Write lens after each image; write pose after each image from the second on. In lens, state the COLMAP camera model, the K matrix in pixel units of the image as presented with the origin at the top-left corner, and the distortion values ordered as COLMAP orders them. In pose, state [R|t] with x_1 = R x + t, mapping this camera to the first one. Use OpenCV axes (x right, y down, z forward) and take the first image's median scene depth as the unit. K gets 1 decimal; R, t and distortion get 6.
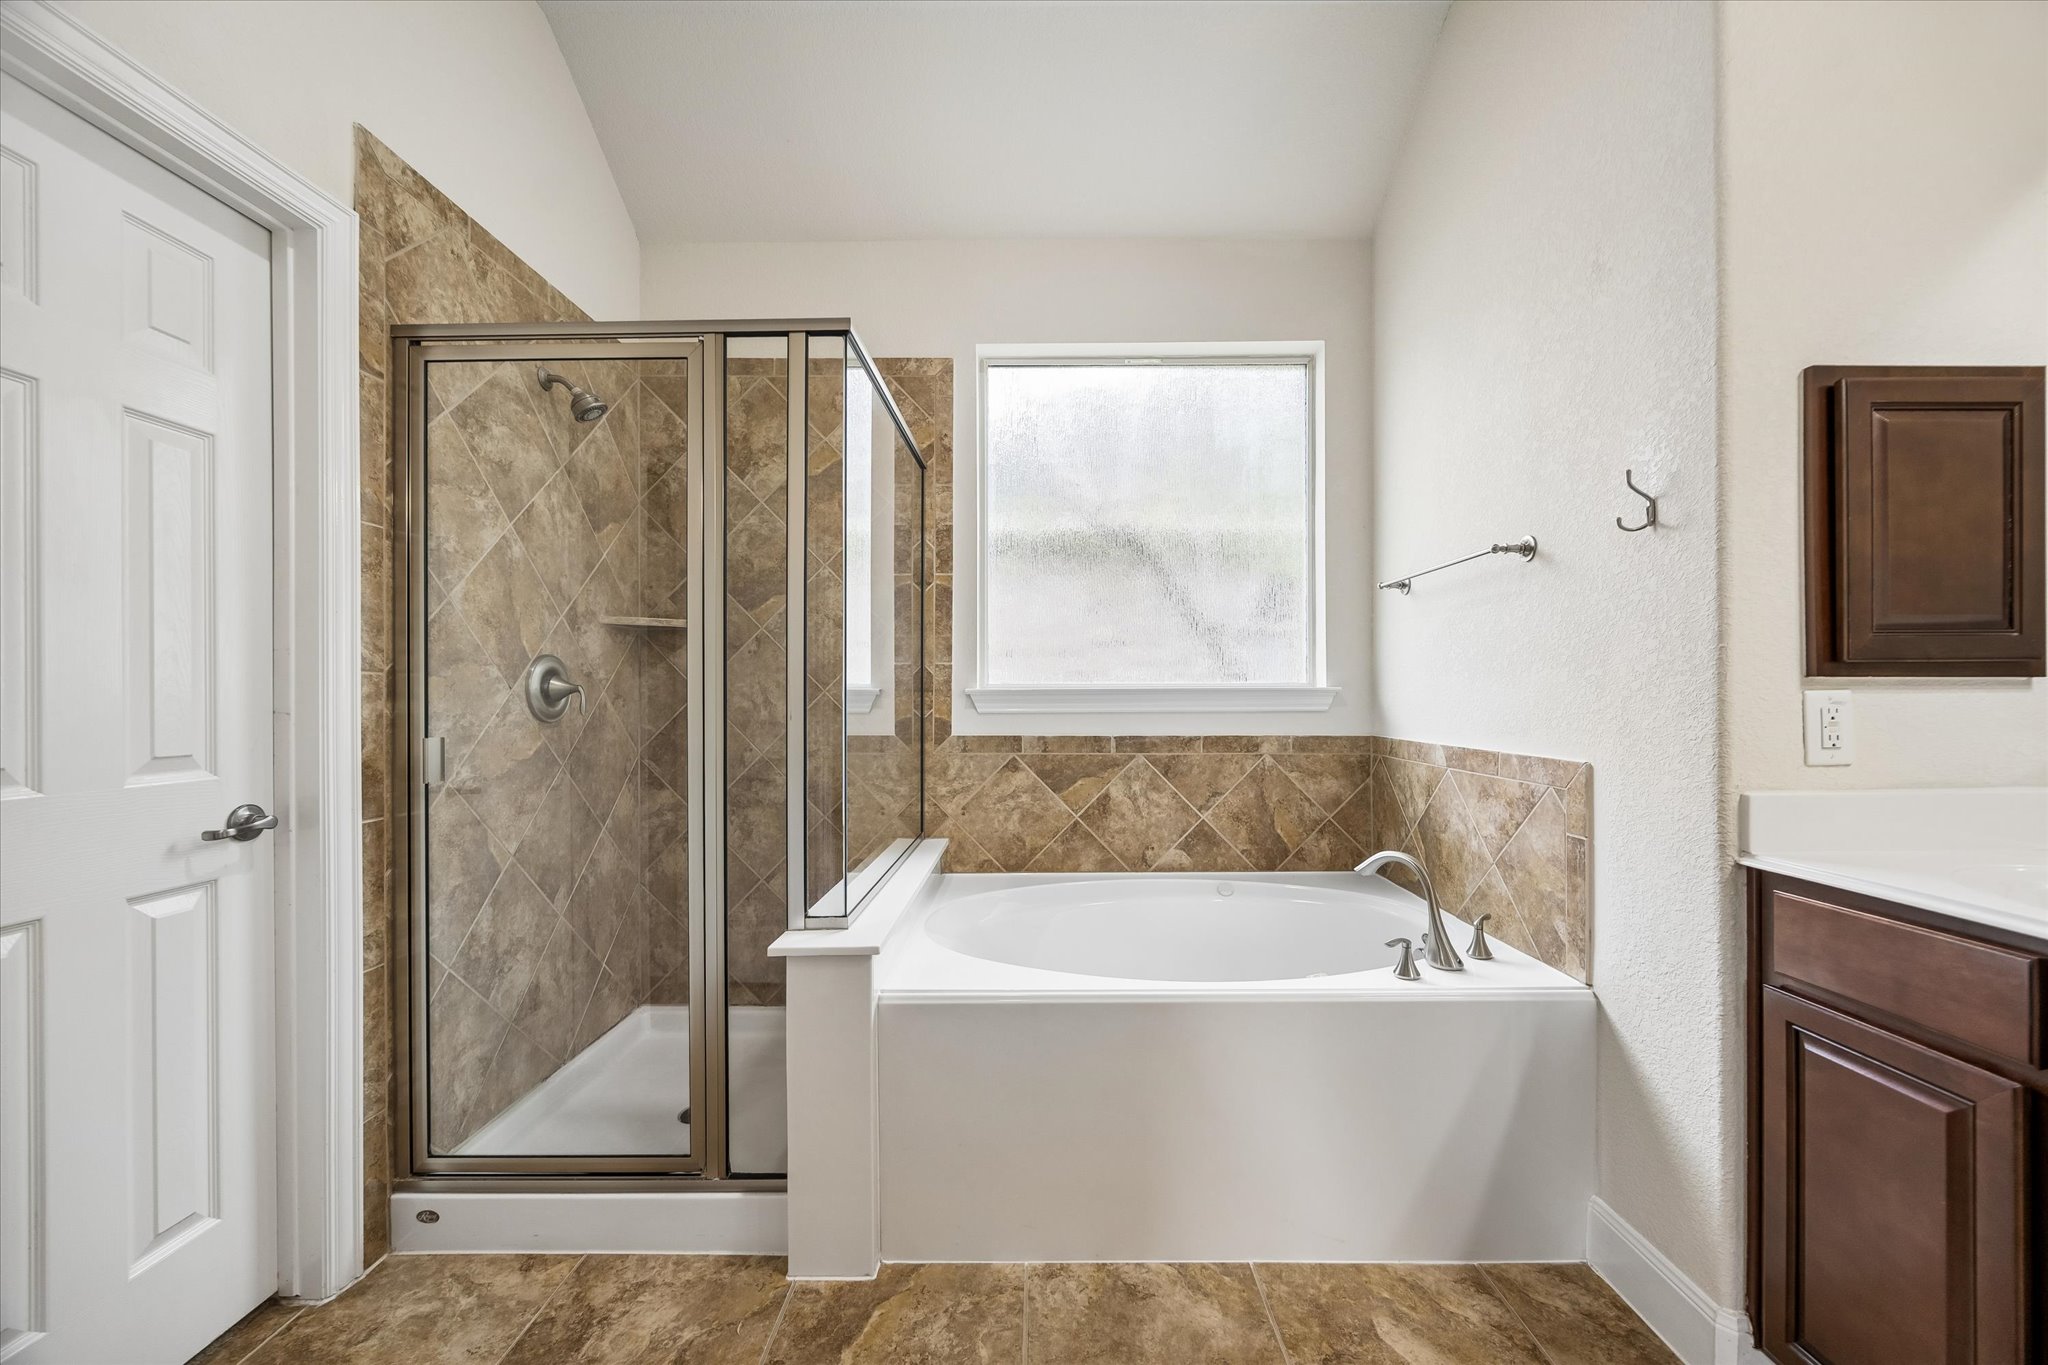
lens RADIAL K [[792.7, 0, 1026.0], [0, 792.7, 687.8], [0, 0, 1]] dist [-0.024691, -0.000127]
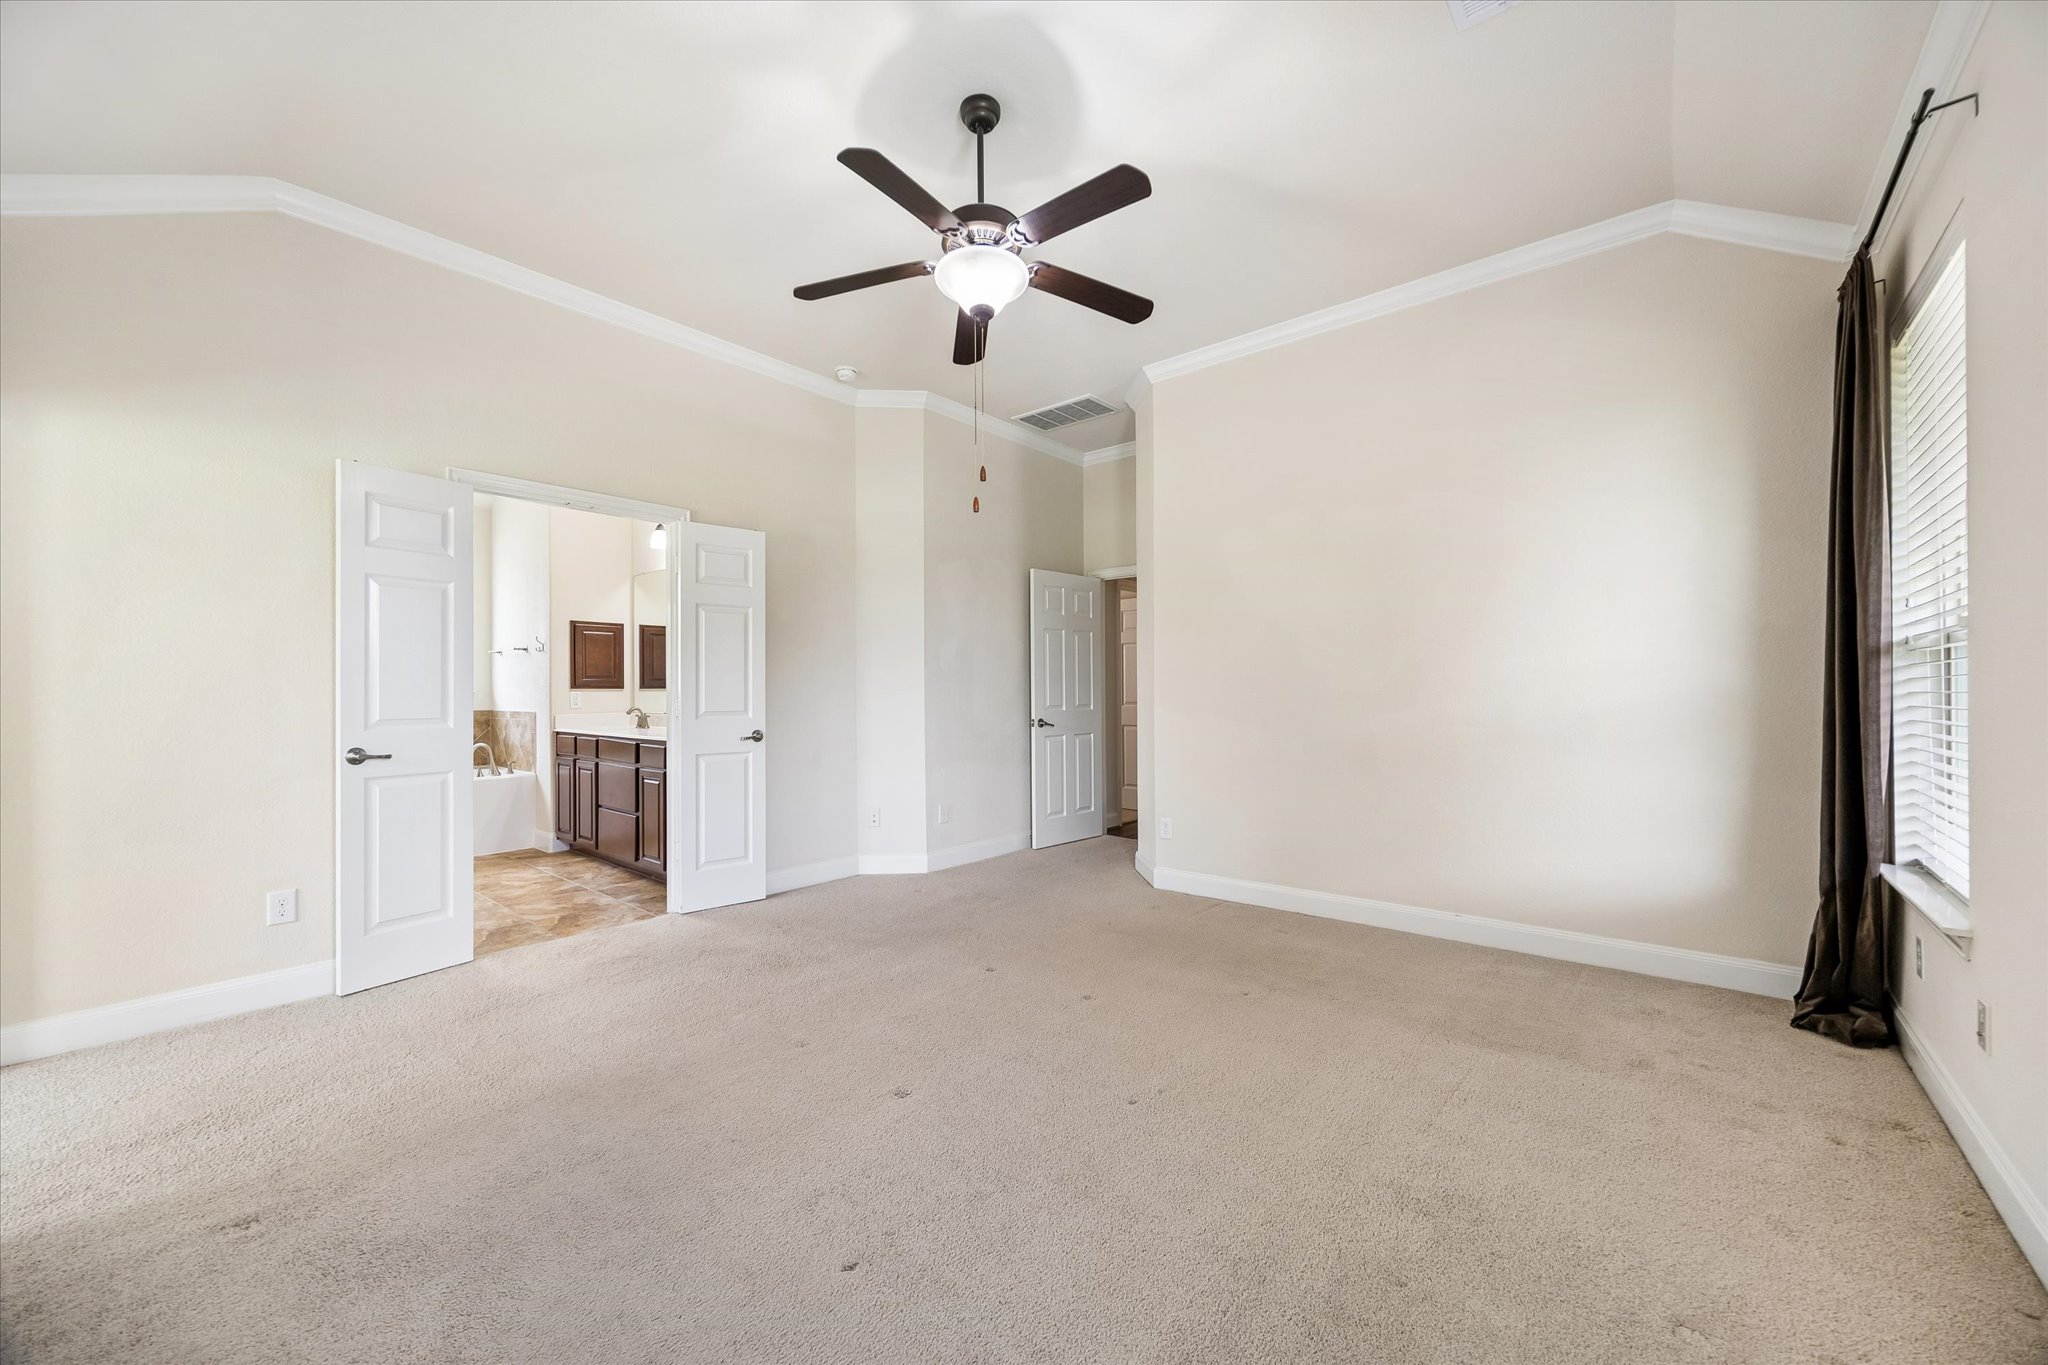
lens RADIAL K [[792.7, 0, 1026.8], [0, 792.7, 680.8], [0, 0, 1]] dist [-0.024691, -0.000127]
pose [[0.631586, 0.010009, 0.775241, -0.671291], [-0.003360, 0.999943, -0.010172, -0.017843], [-0.775298, 0.003819, 0.631584, -3.087665]]
